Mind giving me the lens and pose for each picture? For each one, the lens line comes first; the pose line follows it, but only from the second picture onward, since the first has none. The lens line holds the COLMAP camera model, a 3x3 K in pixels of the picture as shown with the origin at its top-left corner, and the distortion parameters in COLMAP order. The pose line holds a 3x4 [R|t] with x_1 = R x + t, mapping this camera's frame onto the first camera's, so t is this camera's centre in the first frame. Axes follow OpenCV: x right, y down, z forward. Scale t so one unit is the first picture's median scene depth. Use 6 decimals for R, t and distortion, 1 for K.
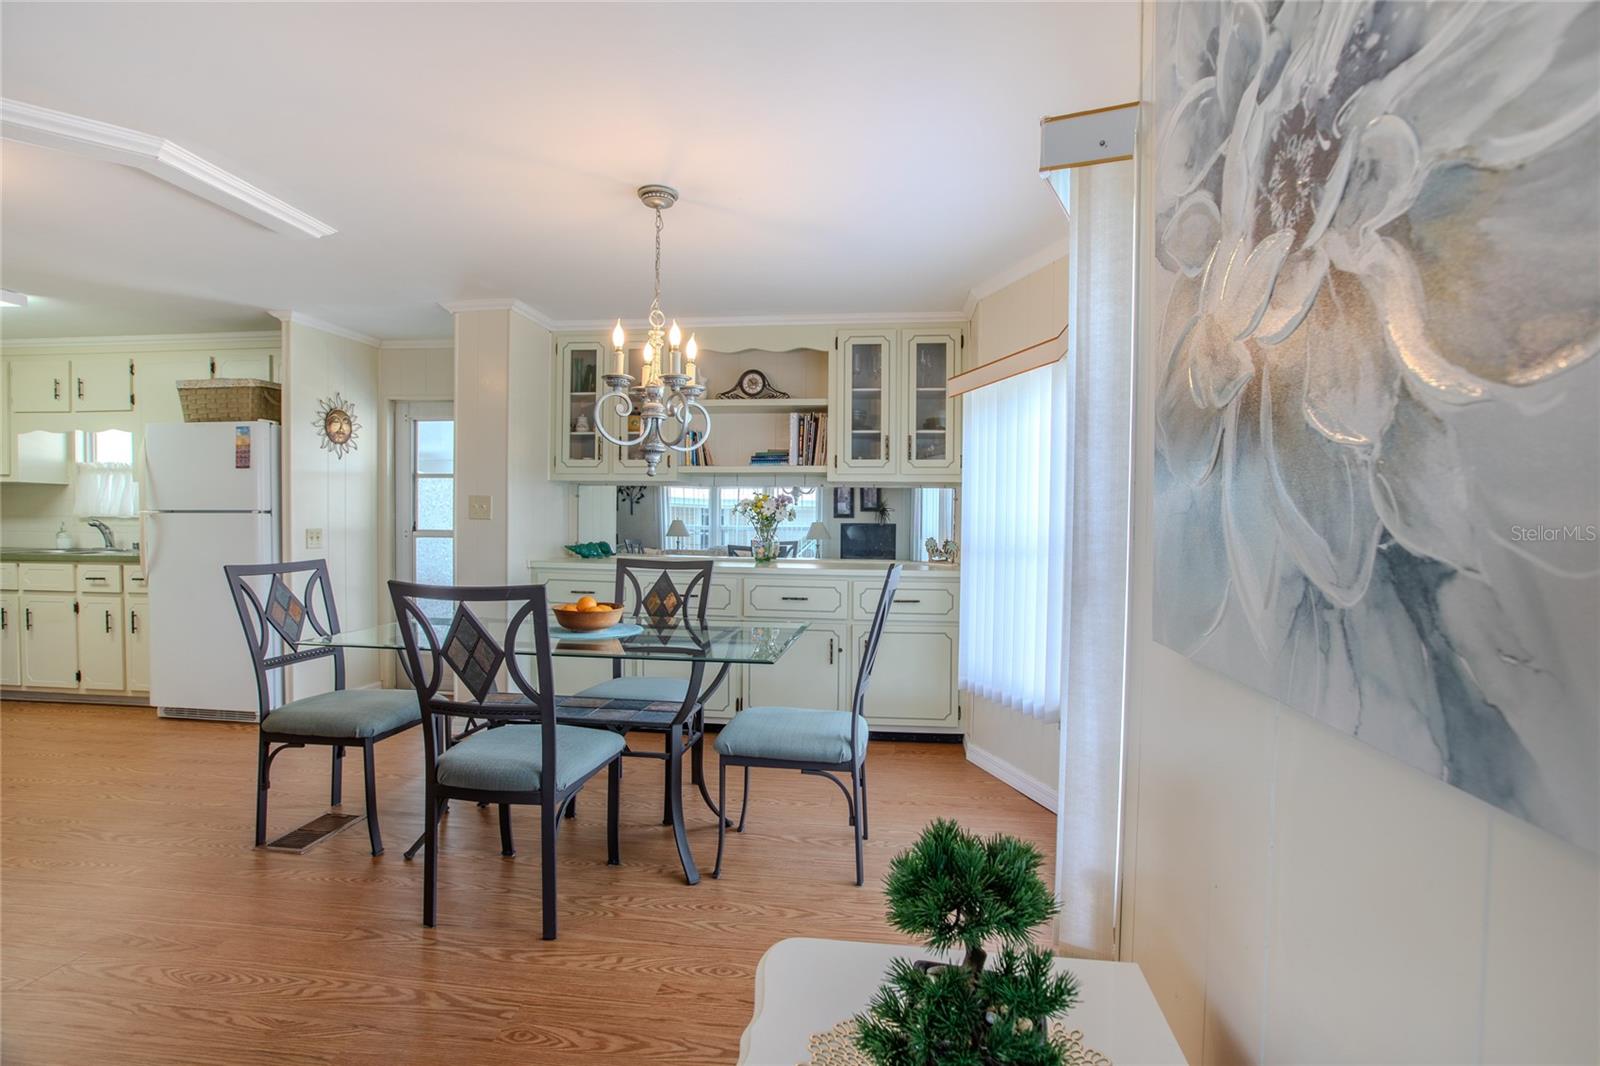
lens RADIAL K [[786.5, 0, 790.7], [0, 786.5, 542.4], [0, 0, 1]] dist [-0.001982, 0.001518]
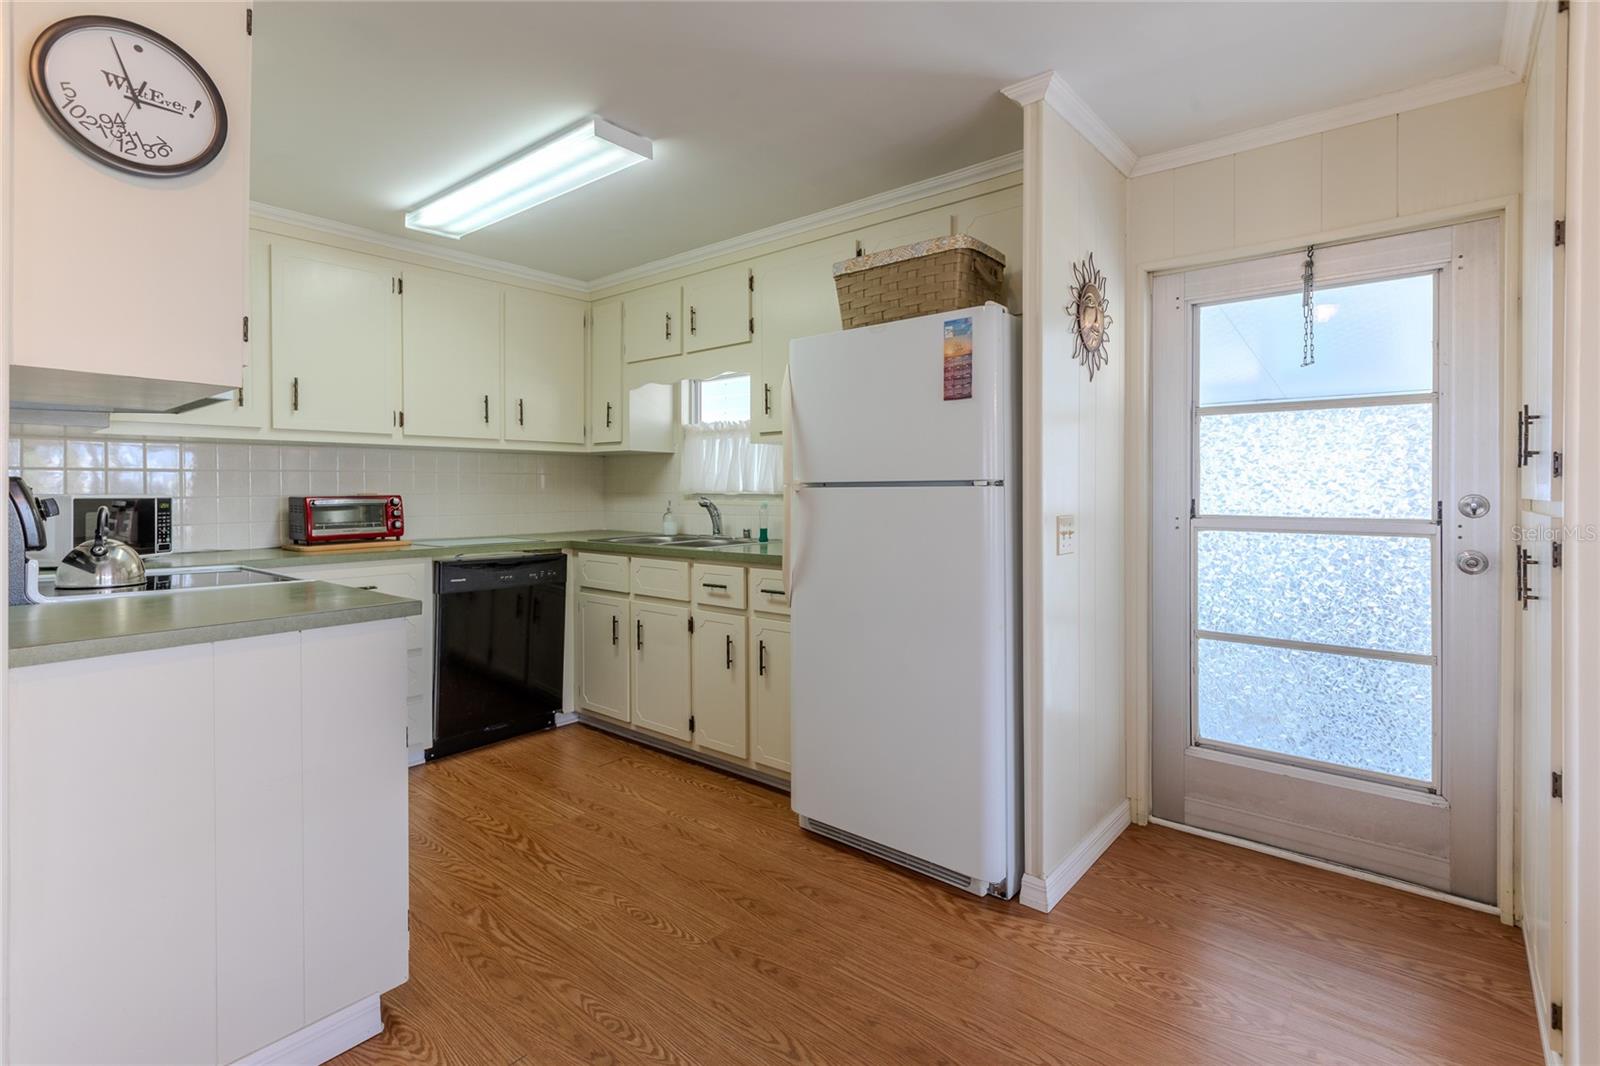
lens RADIAL K [[754.2, 0, 780.3], [0, 754.2, 486.2], [0, 0, 1]] dist [-0.017318, 0.002799]
pose [[0.845638, -0.011142, -0.533641, -0.483999], [-0.006011, 0.999520, -0.030395, -0.019895], [0.533724, 0.028911, 0.845165, 0.474829]]
